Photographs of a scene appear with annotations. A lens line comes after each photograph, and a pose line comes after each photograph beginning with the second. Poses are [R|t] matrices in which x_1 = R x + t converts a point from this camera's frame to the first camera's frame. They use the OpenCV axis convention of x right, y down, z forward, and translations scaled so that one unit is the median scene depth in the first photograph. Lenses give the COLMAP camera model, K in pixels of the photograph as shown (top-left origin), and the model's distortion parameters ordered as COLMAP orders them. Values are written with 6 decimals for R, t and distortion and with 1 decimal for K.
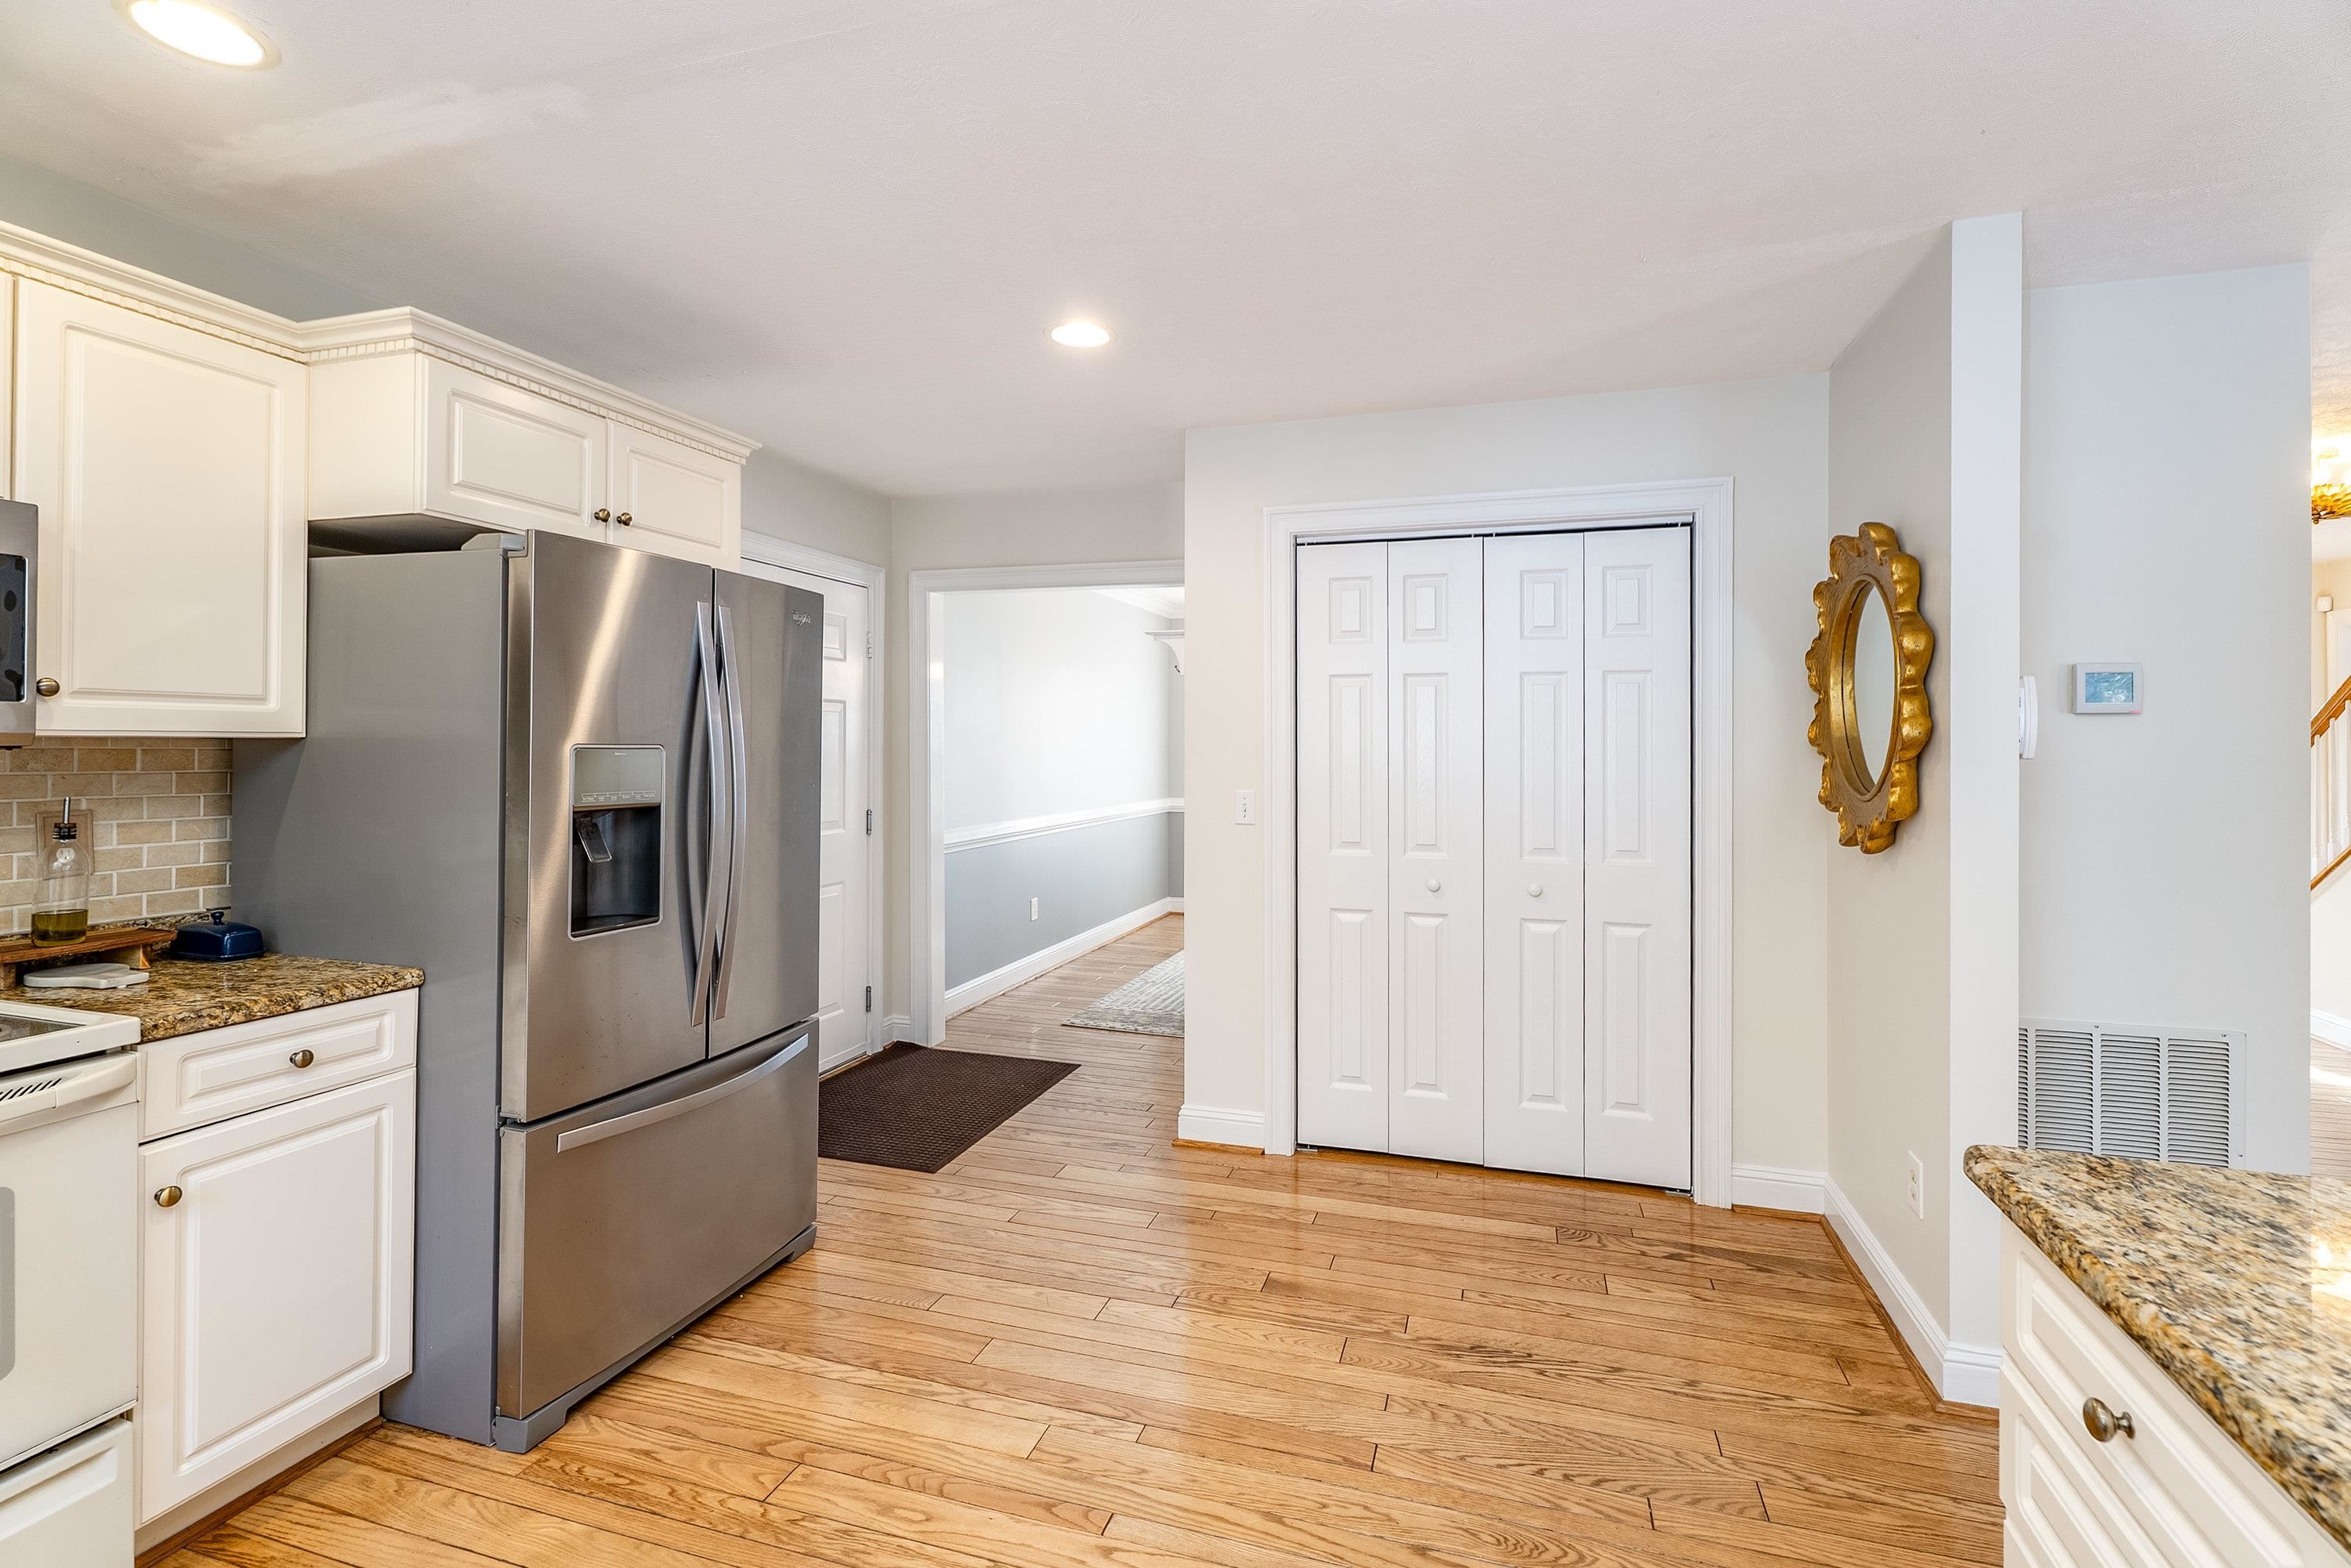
lens RADIAL K [[1074.6, 0, 1180.0], [0, 1074.6, 738.4], [0, 0, 1]] dist [0.003492, 0.000597]
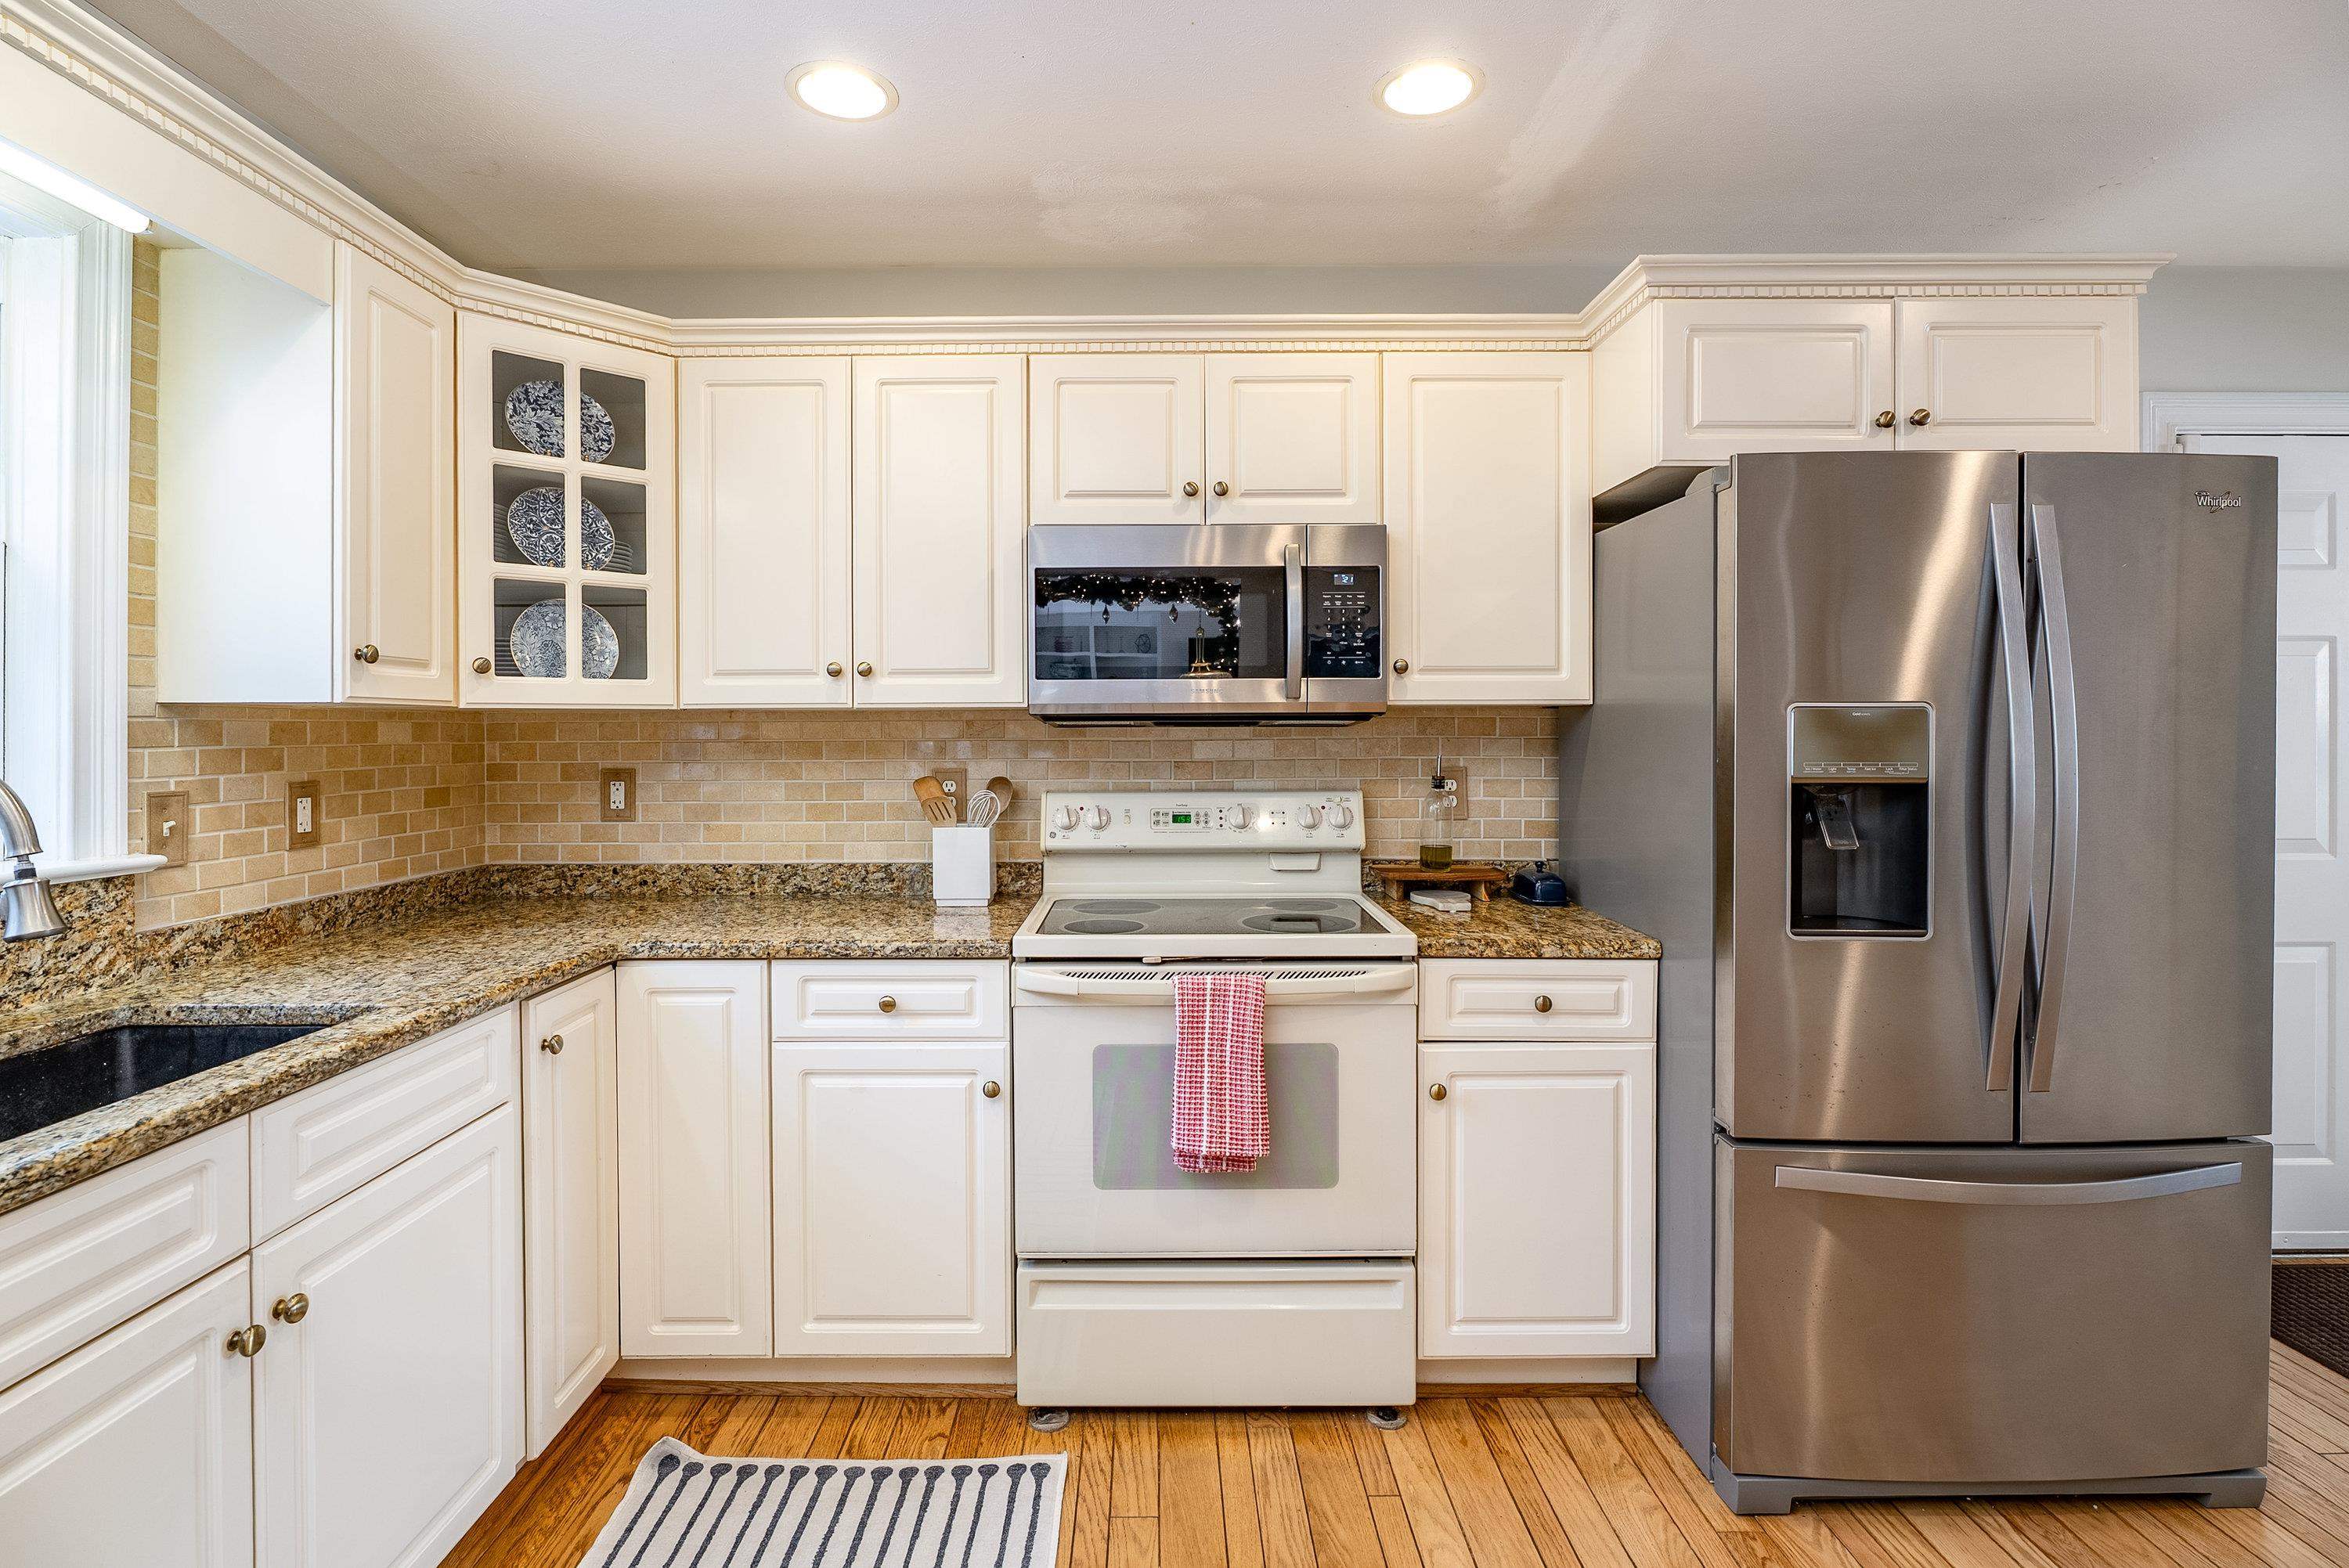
lens RADIAL K [[1132.1, 0, 1155.1], [0, 1132.1, 730.1], [0, 0, 1]] dist [-0.009846, 0.000493]
pose [[0.300134, -0.006988, -0.953872, 0.112943], [0.010846, 0.999934, -0.003913, 0.024191], [0.953836, -0.009171, 0.300189, 0.259314]]
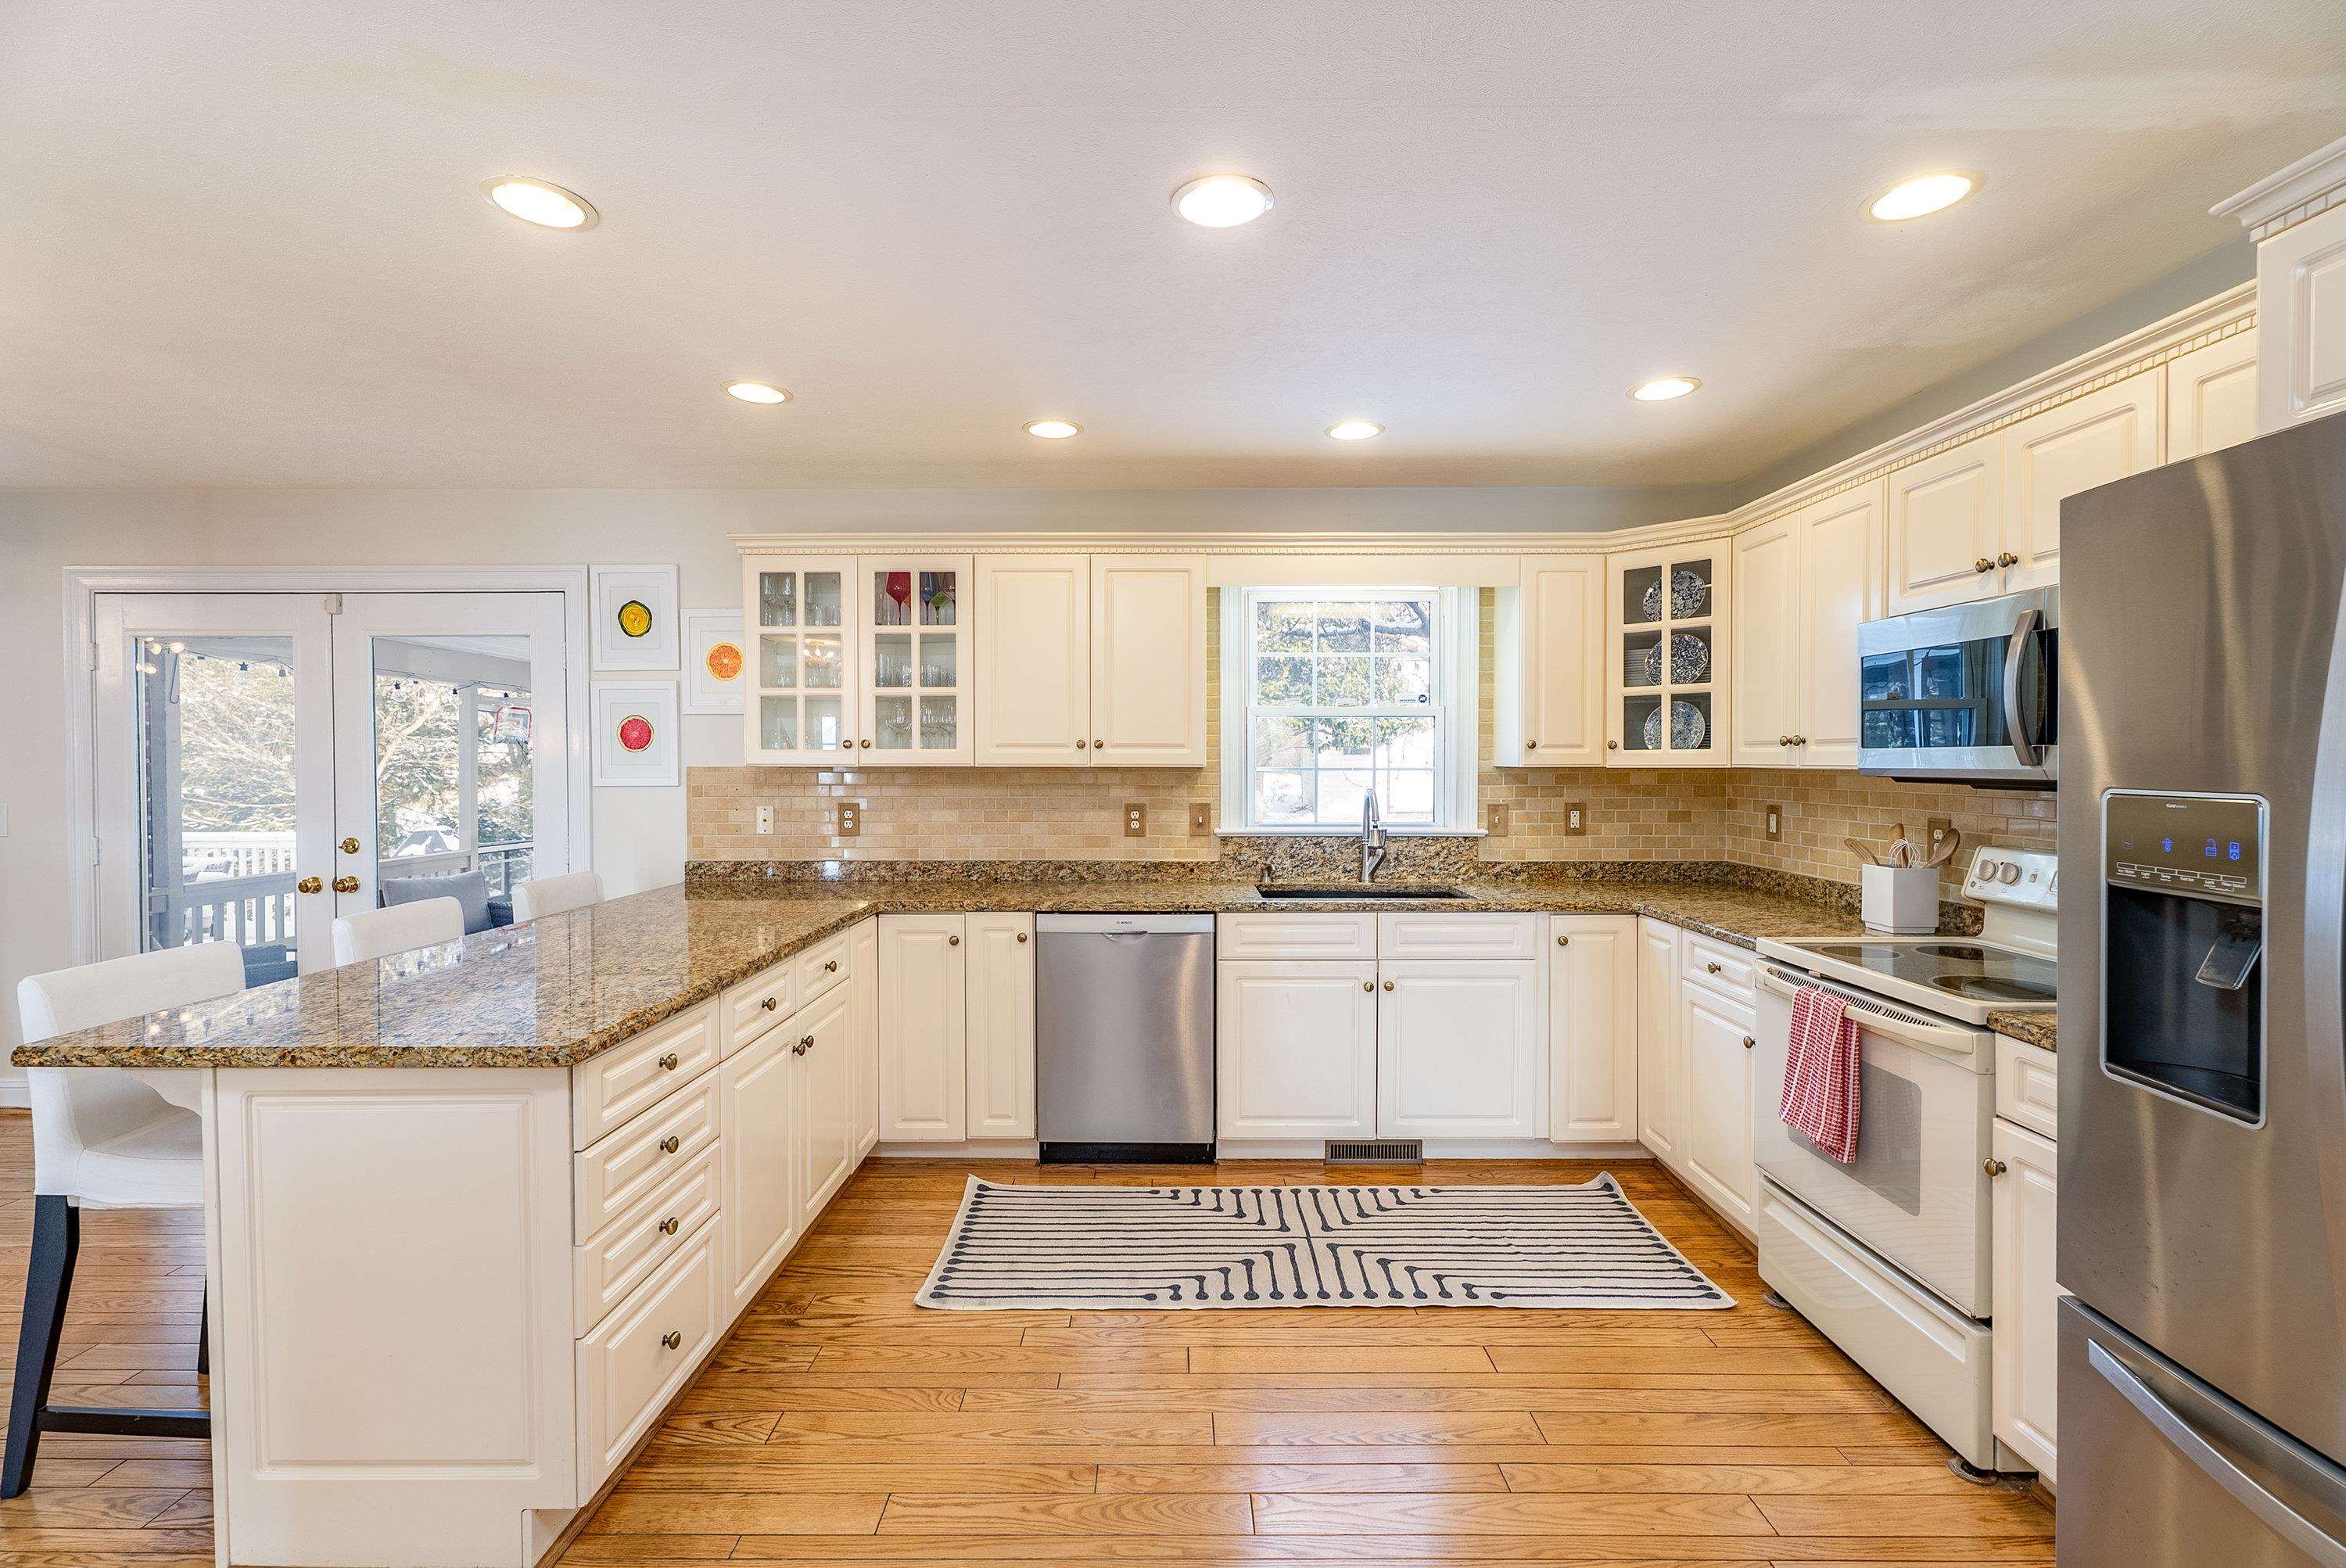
lens RADIAL K [[1051.6, 0, 1173.0], [0, 1051.6, 784.0], [0, 0, 1]] dist [-0.001364, 0.000267]
pose [[-0.952928, 0.004390, -0.303165, 0.192448], [-0.000830, 0.999854, 0.017087, -0.006960], [0.303196, 0.016534, -0.952785, 1.383896]]
